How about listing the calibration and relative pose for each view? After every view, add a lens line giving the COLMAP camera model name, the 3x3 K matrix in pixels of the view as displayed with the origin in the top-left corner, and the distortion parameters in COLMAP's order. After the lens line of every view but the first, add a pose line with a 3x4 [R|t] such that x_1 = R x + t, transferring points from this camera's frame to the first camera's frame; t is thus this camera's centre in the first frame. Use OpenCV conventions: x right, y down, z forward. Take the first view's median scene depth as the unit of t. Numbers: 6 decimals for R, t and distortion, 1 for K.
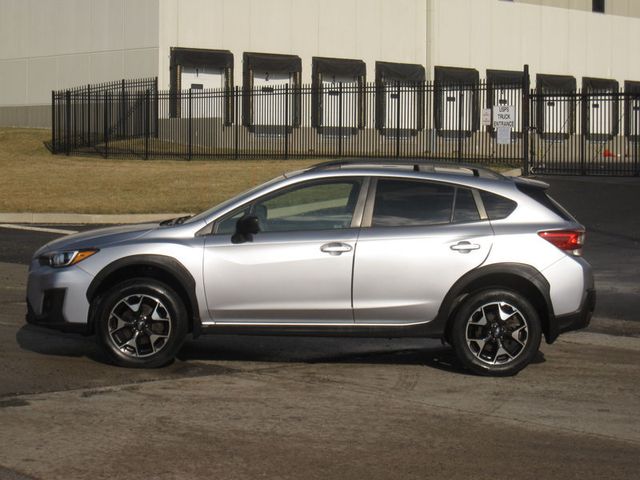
lens RADIAL K [[1599.5, 0, 320.0], [0, 1599.5, 240.0], [0, 0, 1]] dist [-0.110873, -0.952043]
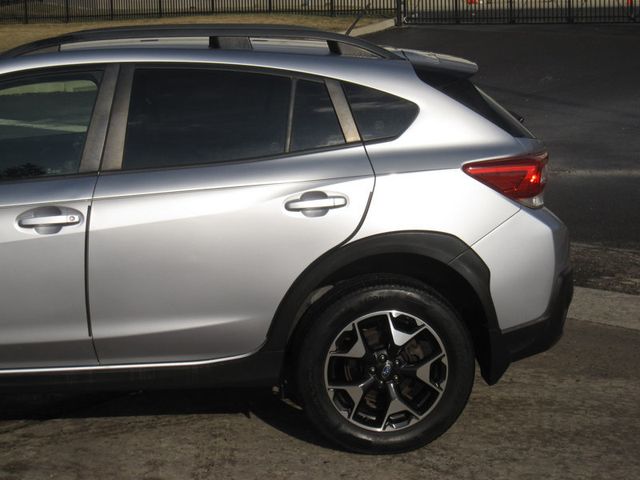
lens RADIAL K [[1211.9, 0, 320.0], [0, 1211.9, 240.0], [0, 0, 1]] dist [-0.151861, 0.048596]
pose [[0.996933, -0.045908, 0.063379, 0.067729], [0.036807, 0.989753, 0.137964, -0.035315], [-0.069064, -0.135208, 0.988407, 0.630326]]
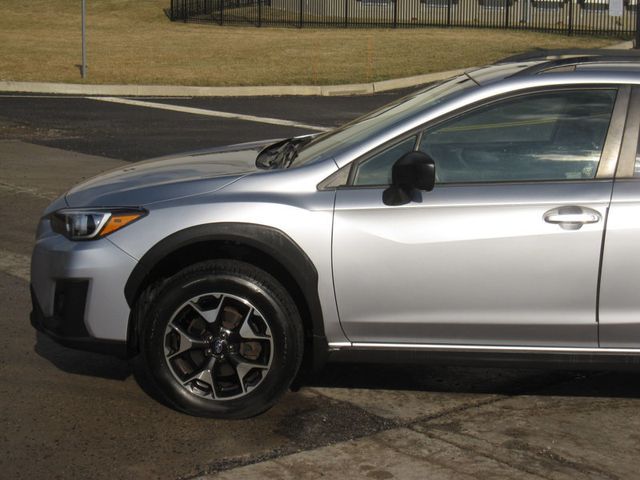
lens RADIAL K [[1211.9, 0, 320.0], [0, 1211.9, 240.0], [0, 0, 1]] dist [-0.151861, 0.048596]
pose [[0.997946, 0.016945, -0.061780, -0.050802], [-0.008888, 0.991680, 0.128419, -0.039161], [0.063442, -0.127606, 0.989794, 0.578409]]
